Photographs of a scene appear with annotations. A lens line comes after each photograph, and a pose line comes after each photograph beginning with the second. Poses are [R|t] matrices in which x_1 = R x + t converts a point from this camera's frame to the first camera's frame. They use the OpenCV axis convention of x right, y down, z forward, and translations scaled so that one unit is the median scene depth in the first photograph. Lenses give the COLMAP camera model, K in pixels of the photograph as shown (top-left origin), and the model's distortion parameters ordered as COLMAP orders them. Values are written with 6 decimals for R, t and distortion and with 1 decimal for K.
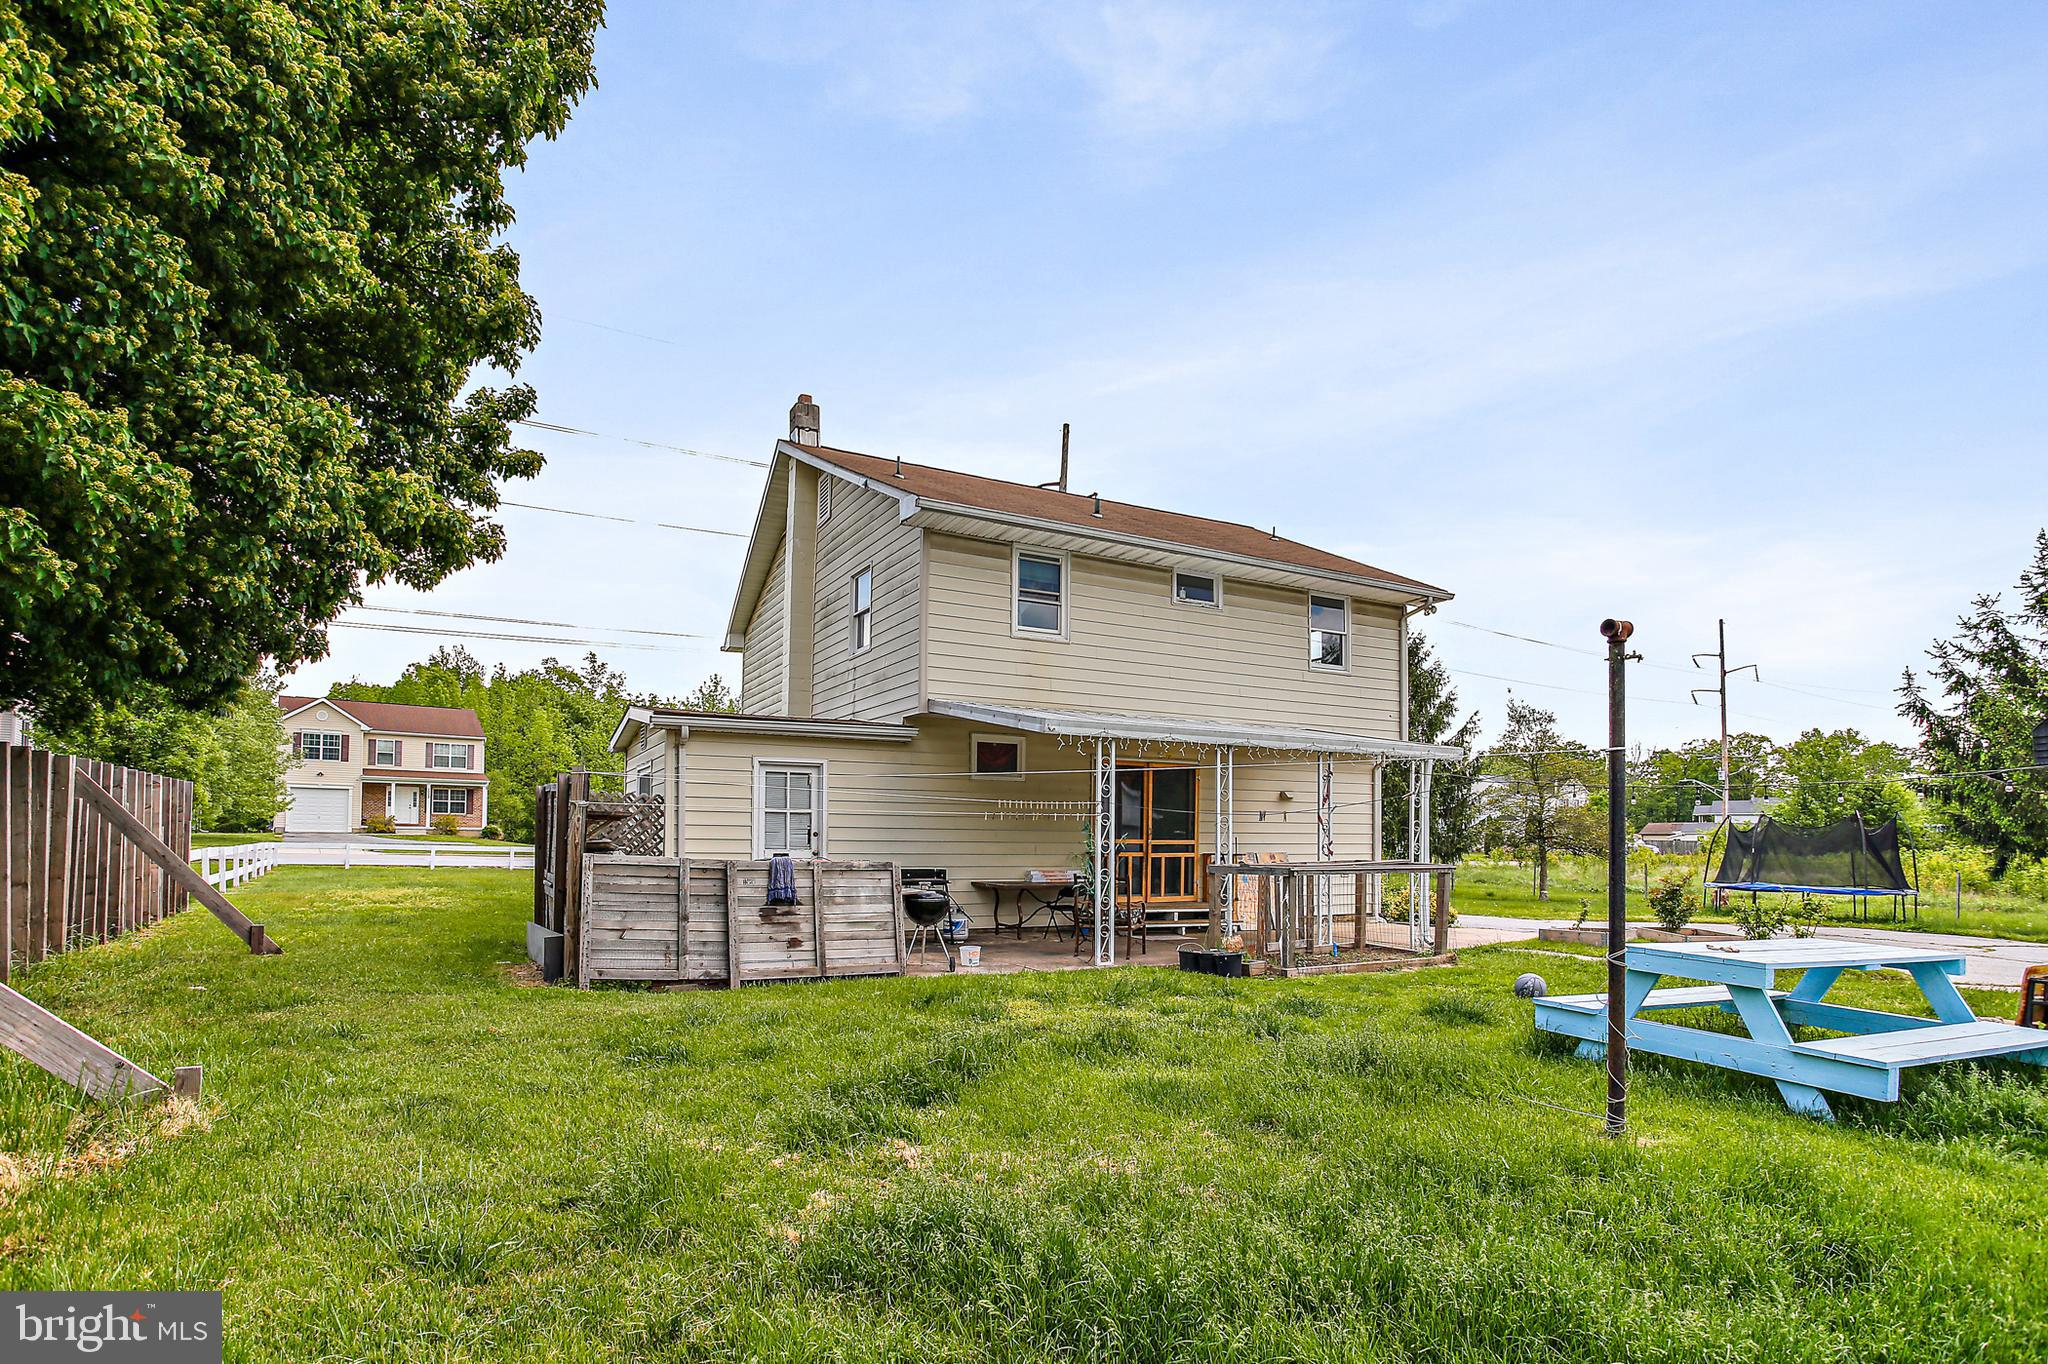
lens RADIAL K [[986.7, 0, 972.3], [0, 986.7, 669.4], [0, 0, 1]] dist [-0.034356, 0.020790]
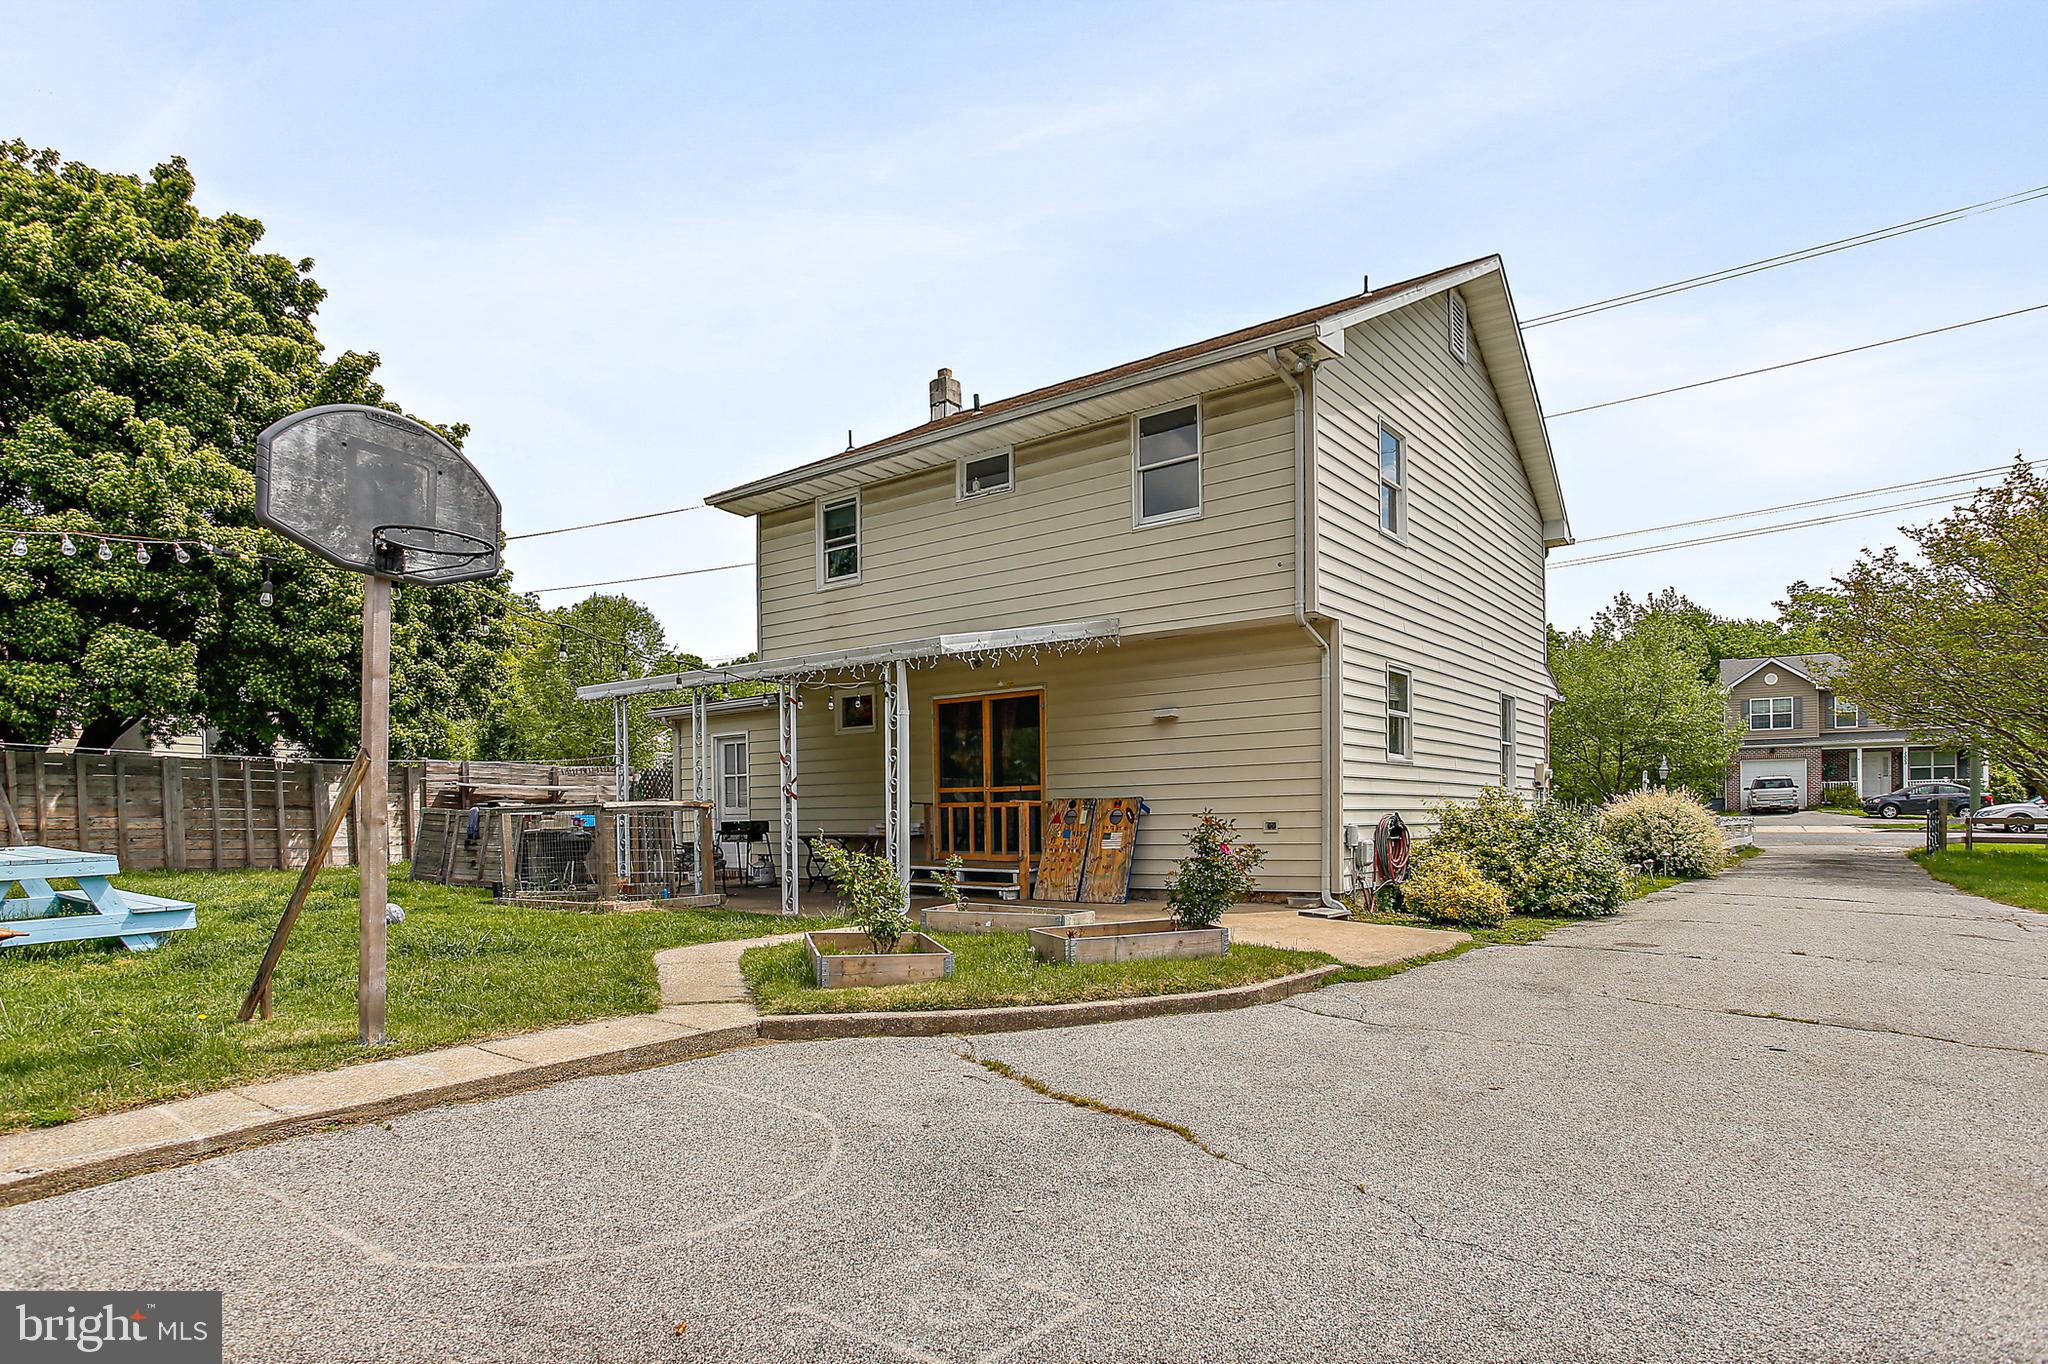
lens RADIAL K [[1116.5, 0, 967.1], [0, 1116.5, 672.9], [0, 0, 1]] dist [-0.001522, -0.000080]
pose [[0.433602, -0.131794, -0.891415, 1.076727], [0.162323, 0.984488, -0.066597, 0.143884], [0.886364, -0.115821, 0.448269, 0.594644]]
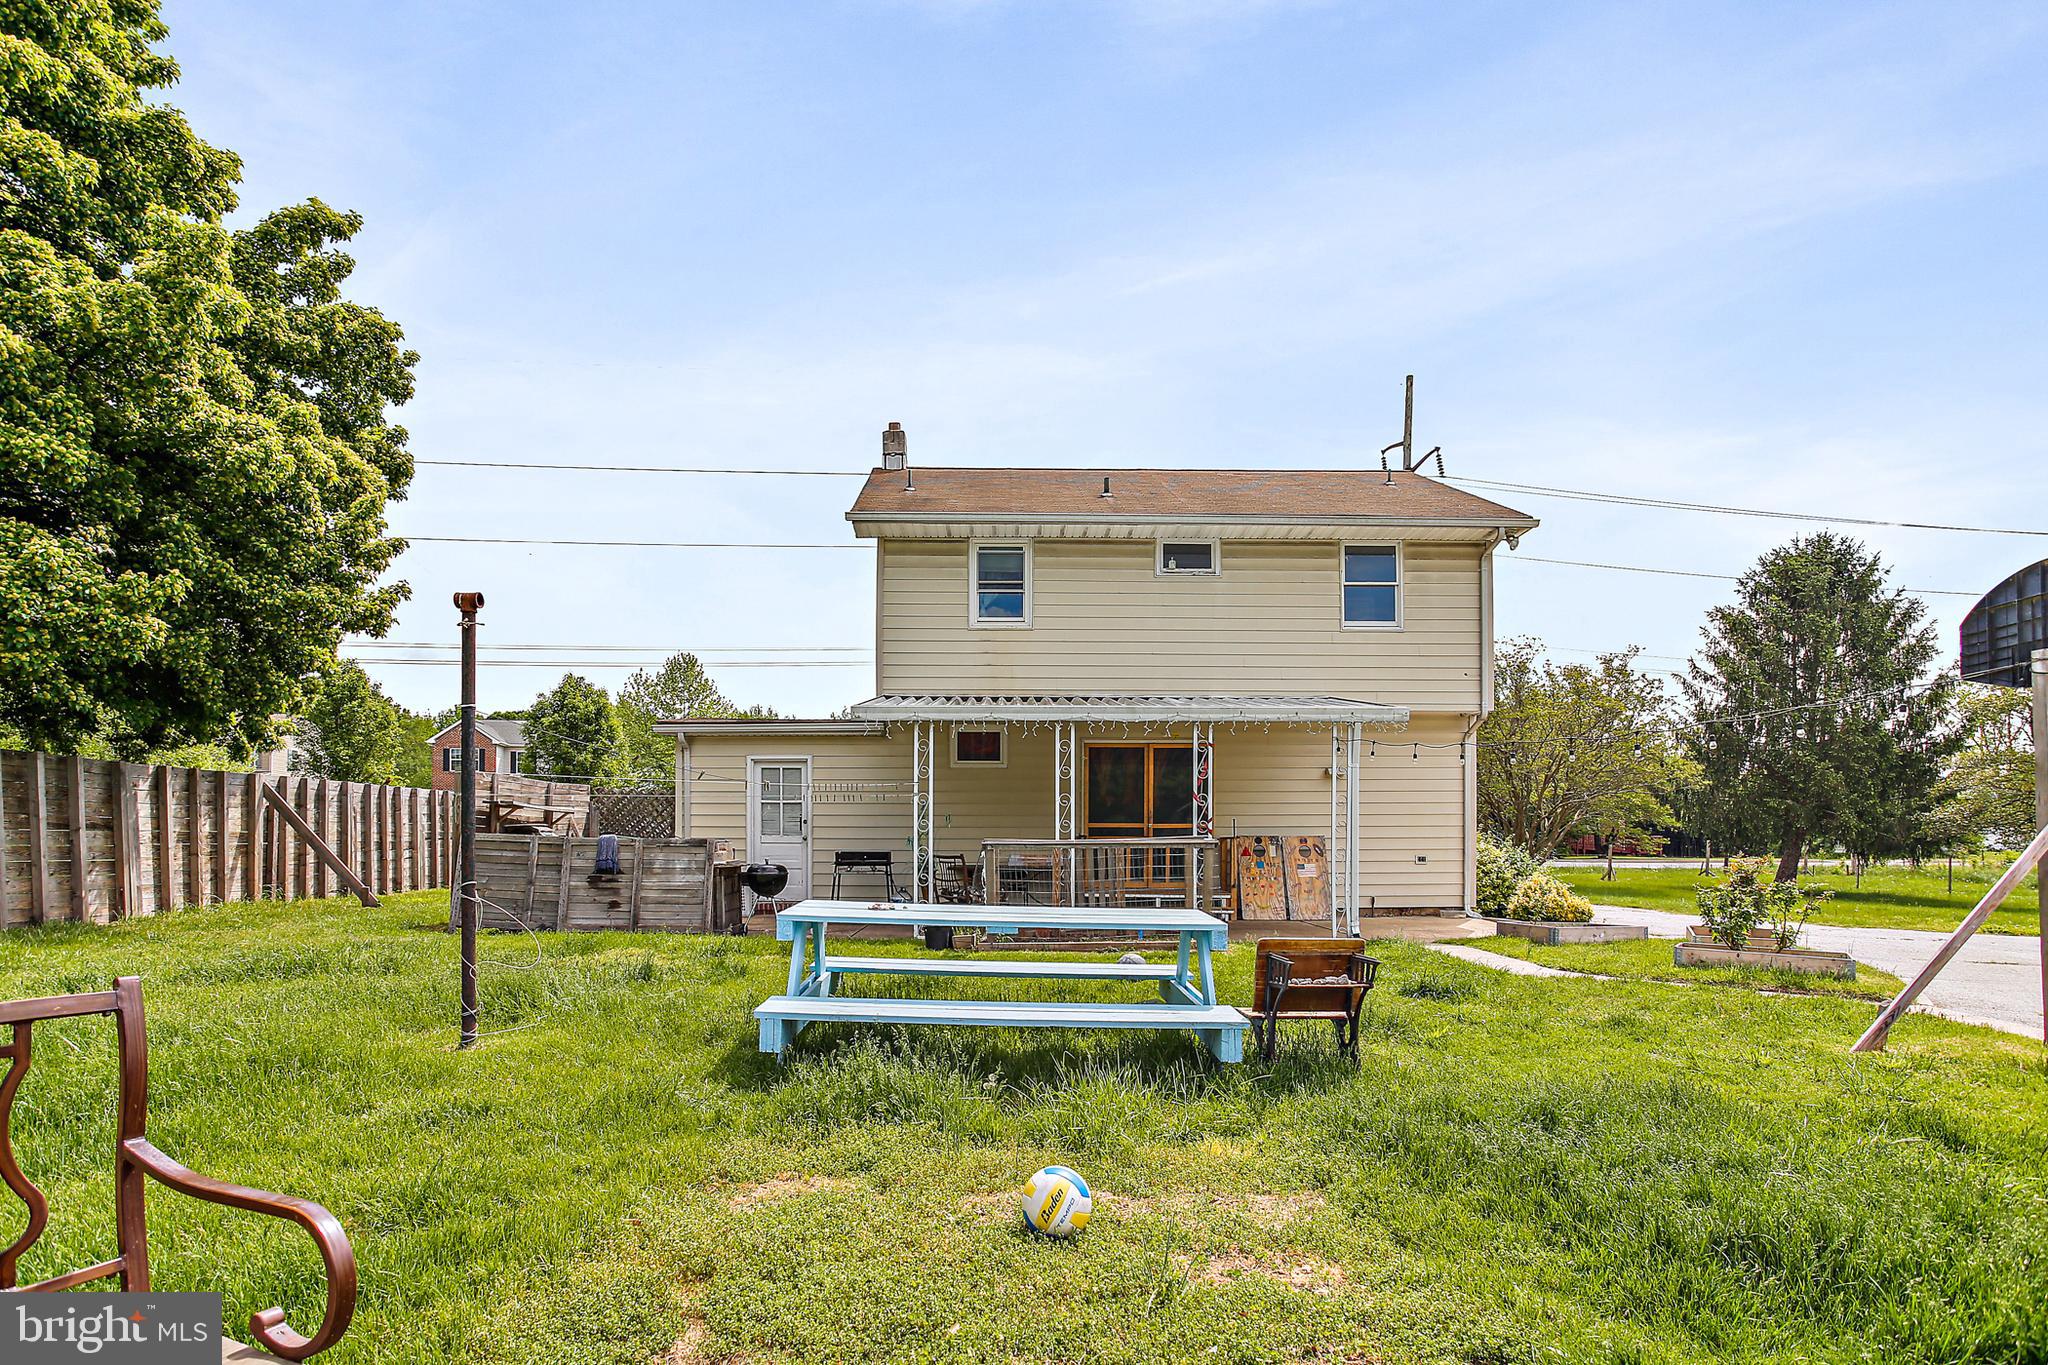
lens RADIAL K [[986.7, 0, 972.3], [0, 986.7, 669.9], [0, 0, 1]] dist [-0.034356, 0.020790]
pose [[0.897957, -0.082557, -0.432270, 0.474048], [0.081308, 0.996459, -0.021407, 0.031434], [0.432507, -0.015924, 0.901490, 0.063776]]
